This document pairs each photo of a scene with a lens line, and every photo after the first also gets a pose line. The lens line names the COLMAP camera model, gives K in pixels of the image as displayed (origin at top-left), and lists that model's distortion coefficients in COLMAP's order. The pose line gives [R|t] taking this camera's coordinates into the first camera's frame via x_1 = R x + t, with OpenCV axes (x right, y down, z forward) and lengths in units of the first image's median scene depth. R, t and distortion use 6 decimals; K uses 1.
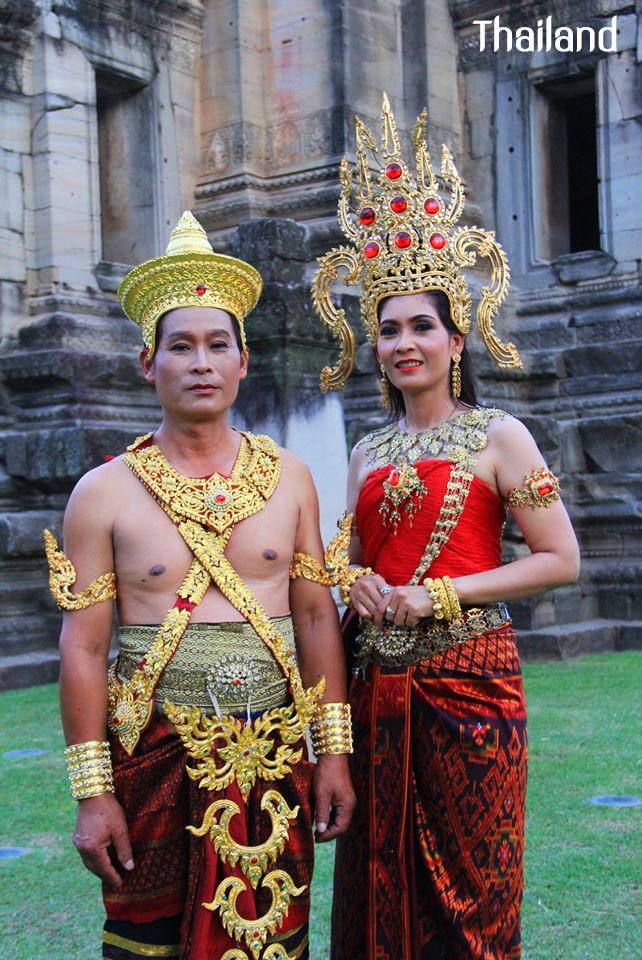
lens RADIAL K [[1470.6, 0, 332.2], [0, 1470.6, 482.3], [0, 0, 1]] dist [0.135654, 0.197852]
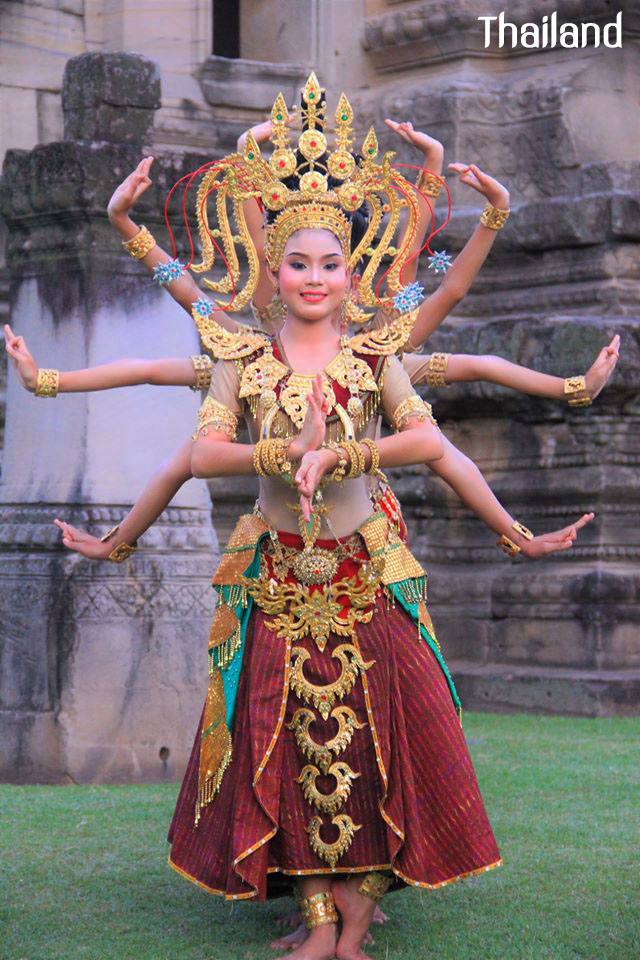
lens RADIAL K [[3136.8, 0, 293.4], [0, 3136.8, 480.7], [0, 0, 1]] dist [0.635160, 1.993419]
pose [[0.961451, 0.032716, -0.273023, 0.255614], [-0.030163, 0.999453, 0.013543, 0.009783], [0.273317, -0.004786, 0.961912, -0.285104]]
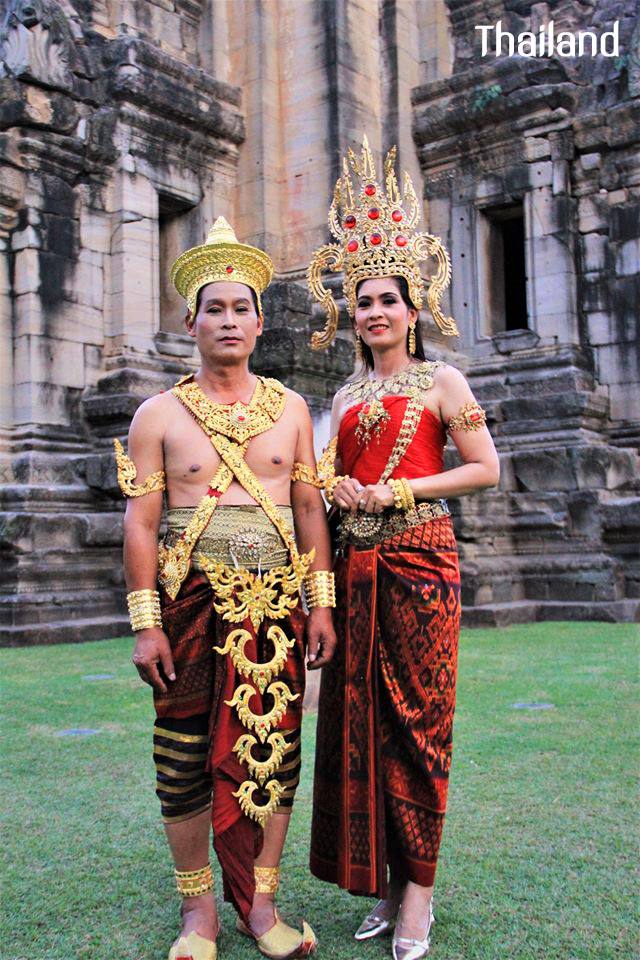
lens RADIAL K [[1107.7, 0, 320.0], [0, 1107.7, 480.0], [0, 0, 1]] dist [-0.015221, 0.210047]
pose [[0.999878, 0.013284, -0.008162, 0.001346], [-0.013548, 0.999358, -0.033159, 0.018385], [0.007716, 0.033266, 0.999417, -0.006955]]
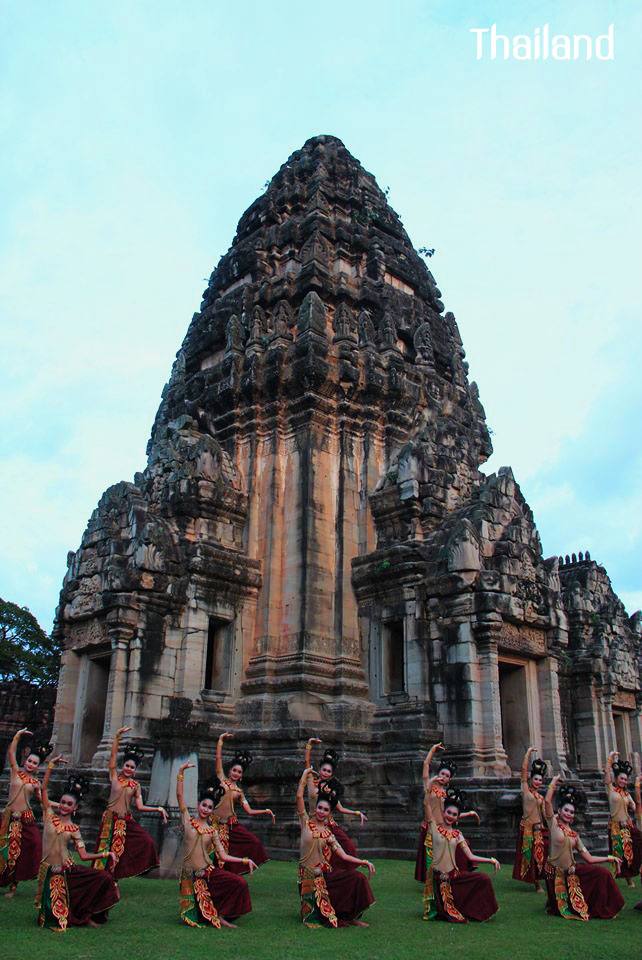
lens RADIAL K [[796.4, 0, 305.2], [0, 796.4, 479.9], [0, 0, 1]] dist [-0.184413, 0.157872]
pose [[0.983611, -0.011954, -0.179909, 0.275548], [-0.054384, 0.931661, -0.359235, -0.008049], [0.171909, 0.363132, 0.915742, -0.364425]]
